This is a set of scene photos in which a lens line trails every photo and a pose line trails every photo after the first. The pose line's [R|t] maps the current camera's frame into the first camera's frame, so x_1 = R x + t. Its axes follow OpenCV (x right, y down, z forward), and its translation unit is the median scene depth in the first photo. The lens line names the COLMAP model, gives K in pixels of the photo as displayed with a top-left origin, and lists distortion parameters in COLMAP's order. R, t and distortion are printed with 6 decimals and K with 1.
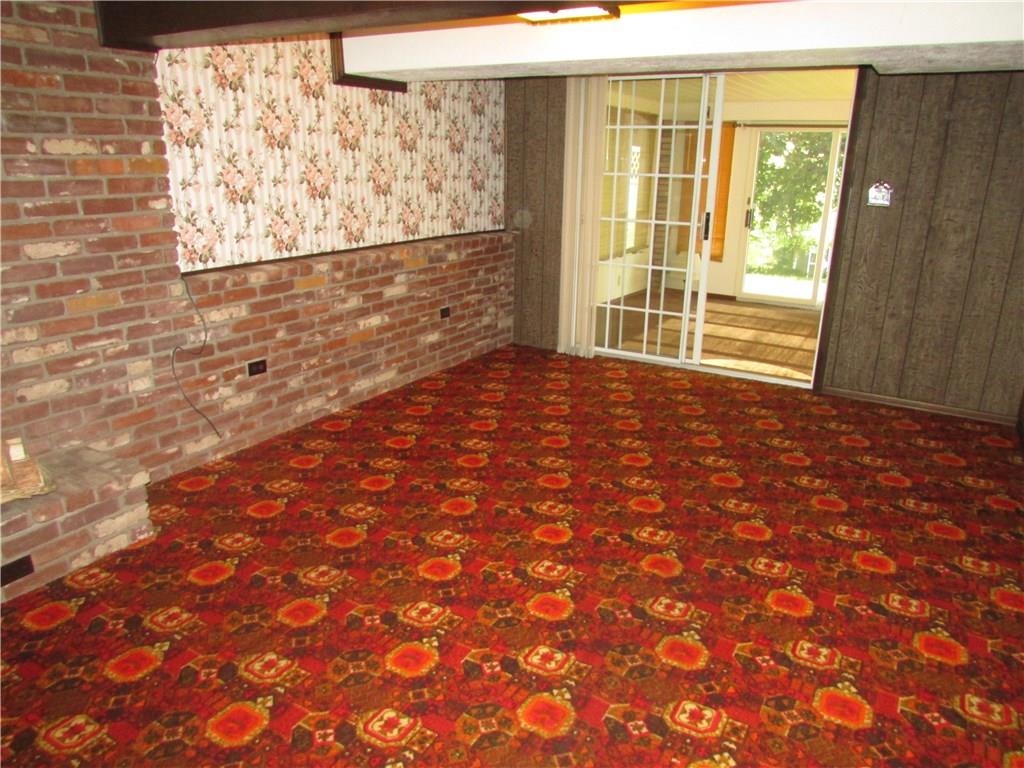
lens RADIAL K [[728.5, 0, 512.7], [0, 728.5, 387.4], [0, 0, 1]] dist [-0.036286, 0.011028]
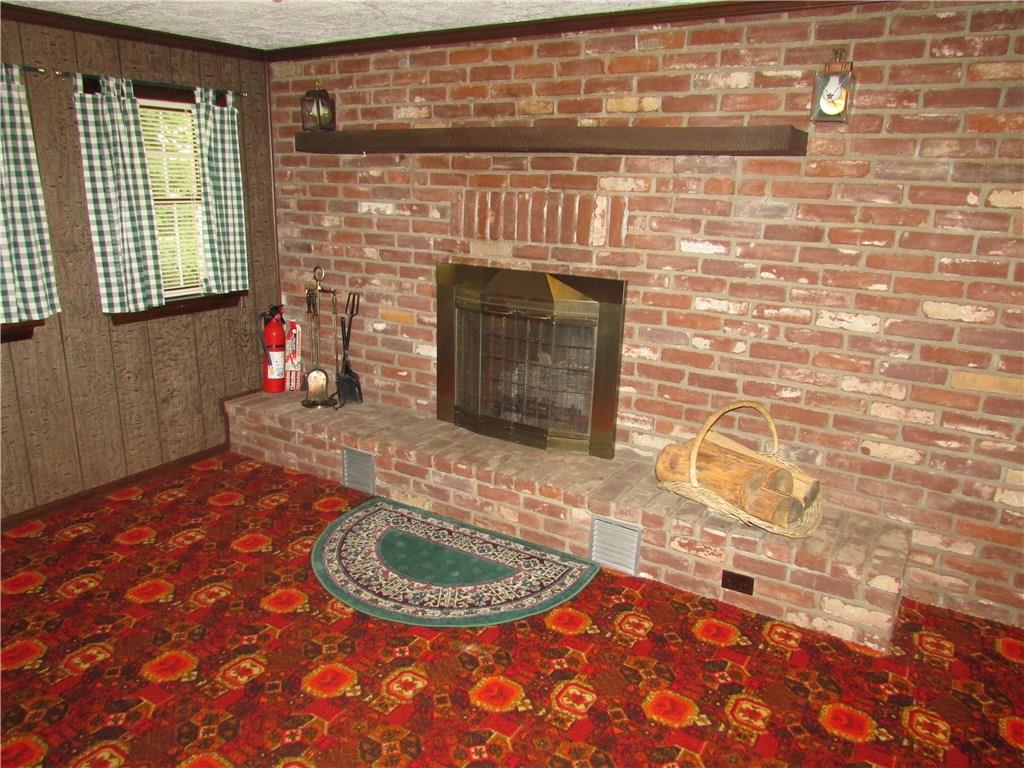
lens RADIAL K [[728.5, 0, 511.2], [0, 728.5, 384.0], [0, 0, 1]] dist [-0.036286, 0.011028]
pose [[-0.020674, 0.250106, -0.967998, 0.253153], [-0.330101, 0.912201, 0.242740, -0.147126], [0.943719, 0.324555, 0.063702, 0.460316]]
